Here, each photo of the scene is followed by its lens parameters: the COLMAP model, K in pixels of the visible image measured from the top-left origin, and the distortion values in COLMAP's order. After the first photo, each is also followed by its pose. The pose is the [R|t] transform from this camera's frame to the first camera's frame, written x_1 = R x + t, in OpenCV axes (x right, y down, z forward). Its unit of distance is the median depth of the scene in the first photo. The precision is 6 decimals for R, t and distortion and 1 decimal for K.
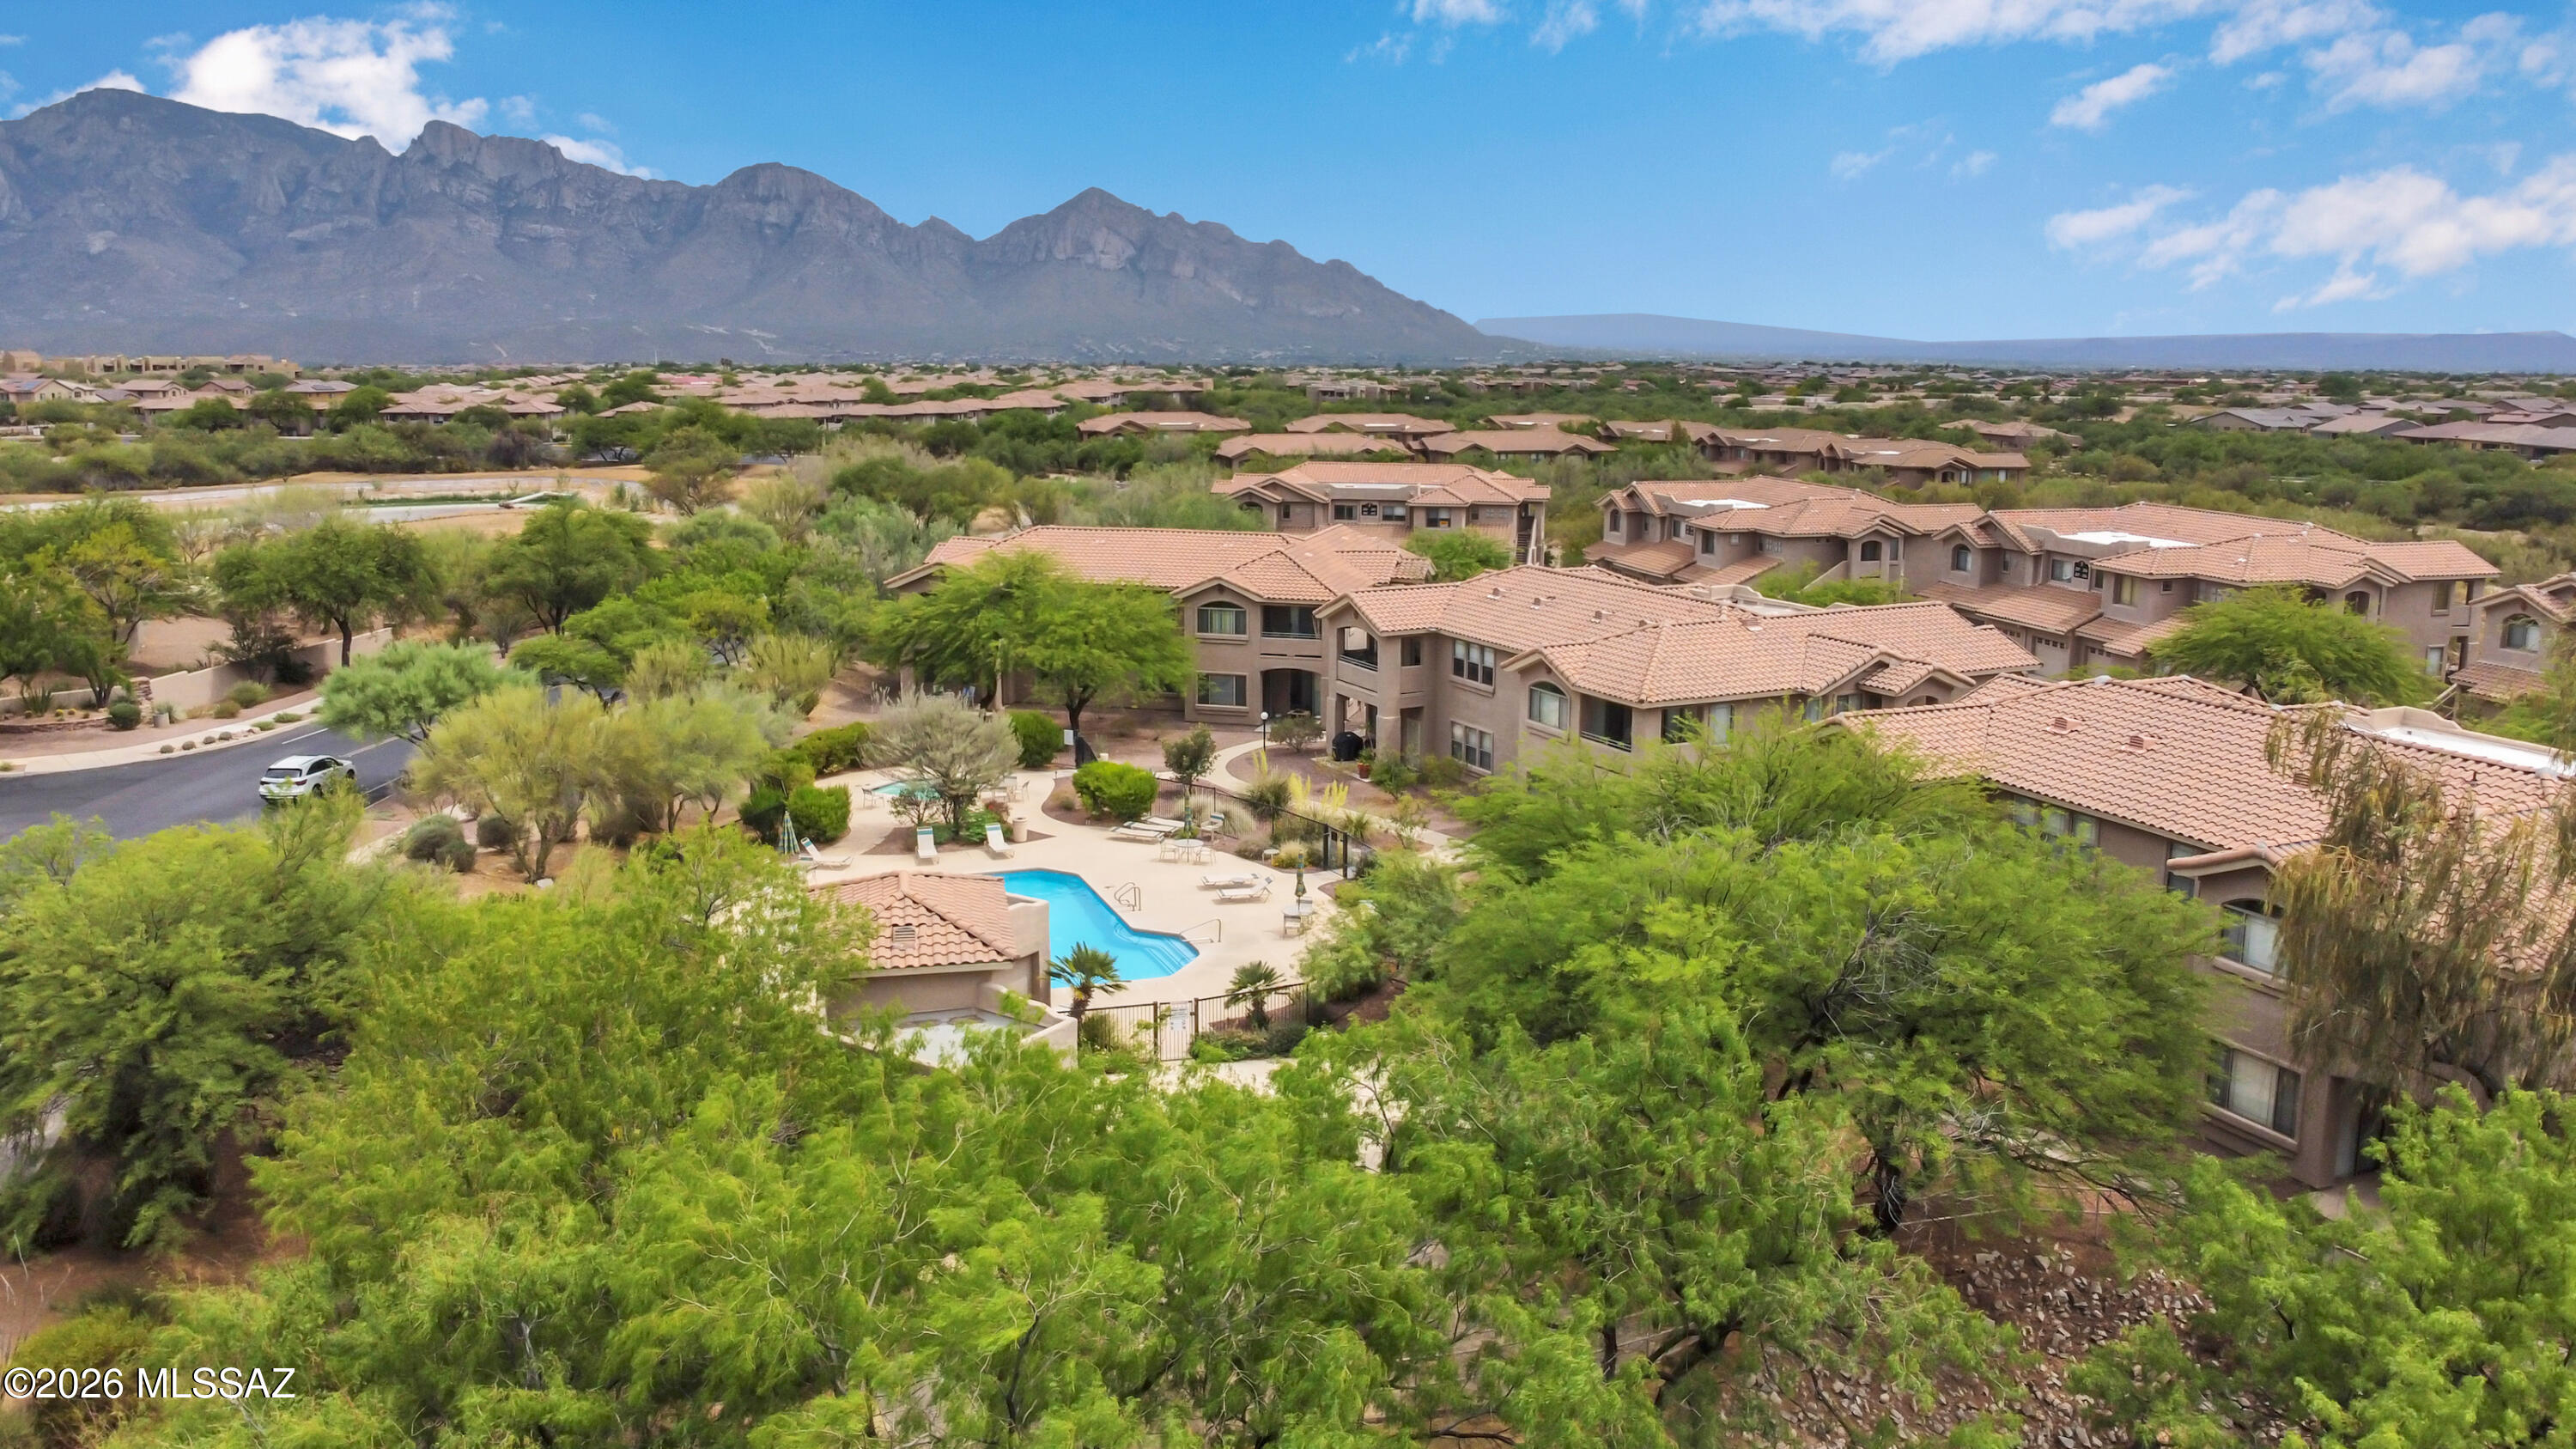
lens RADIAL K [[1941.6, 0, 1297.1], [0, 1941.6, 687.2], [0, 0, 1]] dist [0.006448, -0.003061]
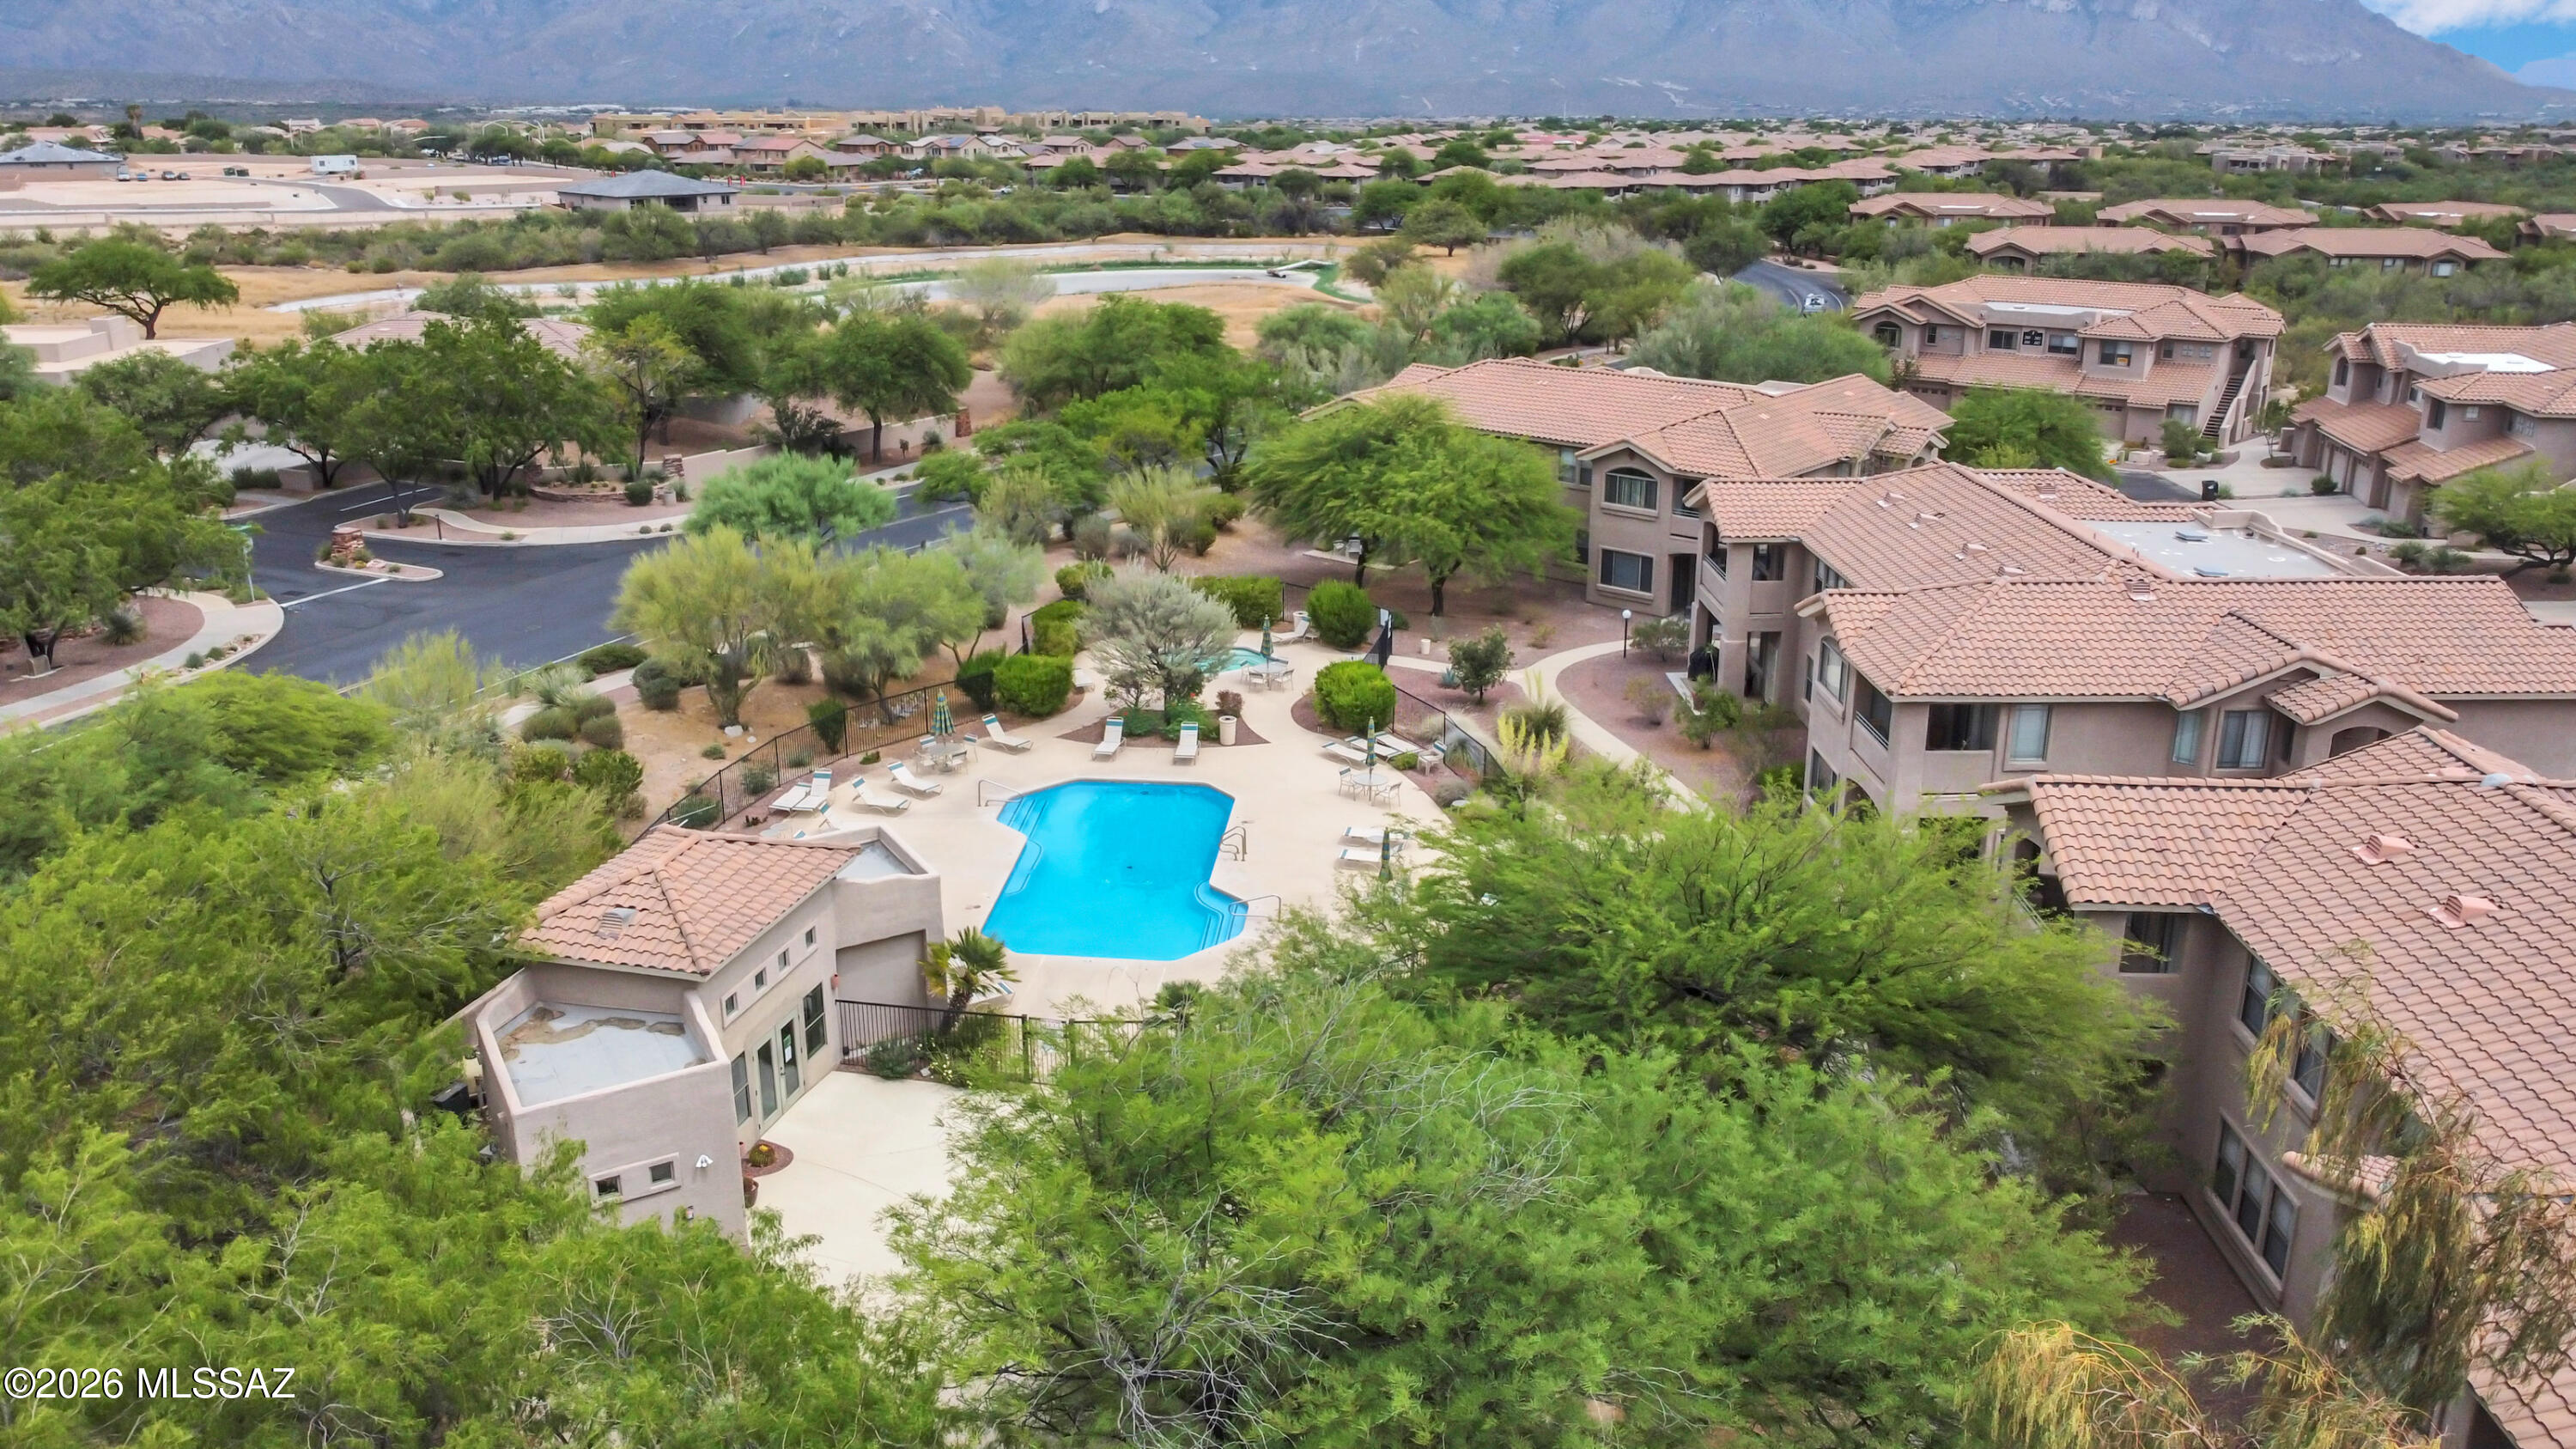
lens RADIAL K [[1941.6, 0, 1297.1], [0, 1941.6, 687.2], [0, 0, 1]] dist [0.006448, -0.003061]
pose [[0.902186, 0.127725, -0.412004, 0.117225], [-0.077545, 0.987619, 0.136367, -0.032963], [0.424320, -0.091079, 0.900920, 0.097572]]
